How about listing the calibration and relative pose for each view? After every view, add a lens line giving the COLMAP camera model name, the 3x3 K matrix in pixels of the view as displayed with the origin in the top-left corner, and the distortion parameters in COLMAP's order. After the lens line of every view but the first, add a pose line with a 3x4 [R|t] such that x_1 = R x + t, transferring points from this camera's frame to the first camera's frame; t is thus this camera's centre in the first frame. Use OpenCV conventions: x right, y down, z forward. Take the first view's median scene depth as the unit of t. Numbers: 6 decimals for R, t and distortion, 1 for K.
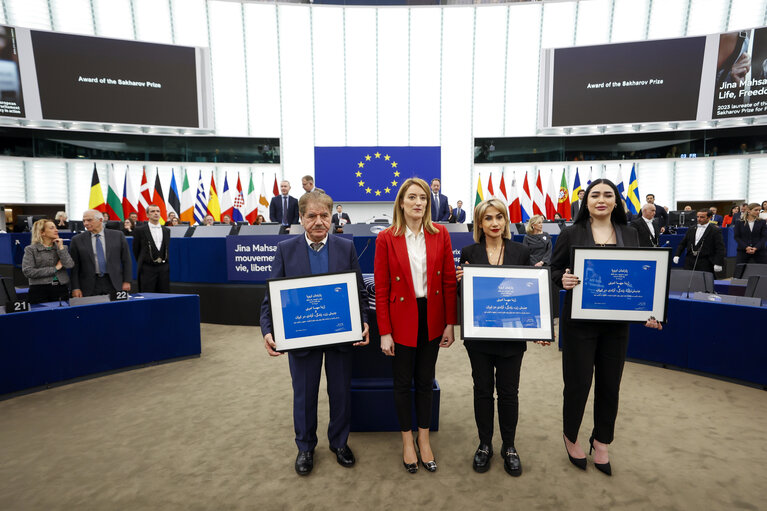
lens RADIAL K [[391.8, 0, 386.7], [0, 391.8, 254.7], [0, 0, 1]] dist [-0.032116, 0.013125]
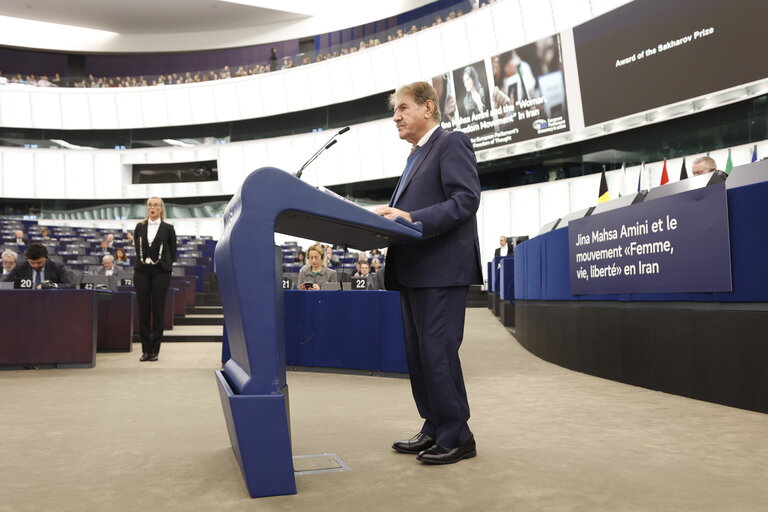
lens RADIAL K [[625.7, 0, 384.0], [0, 625.7, 256.0], [0, 0, 1]] dist [-0.005522, 0.050772]
pose [[0.307037, -0.057927, -0.949933, 0.226721], [-0.061704, 0.994834, -0.080609, 0.053537], [0.949695, 0.083364, 0.301877, 0.222395]]
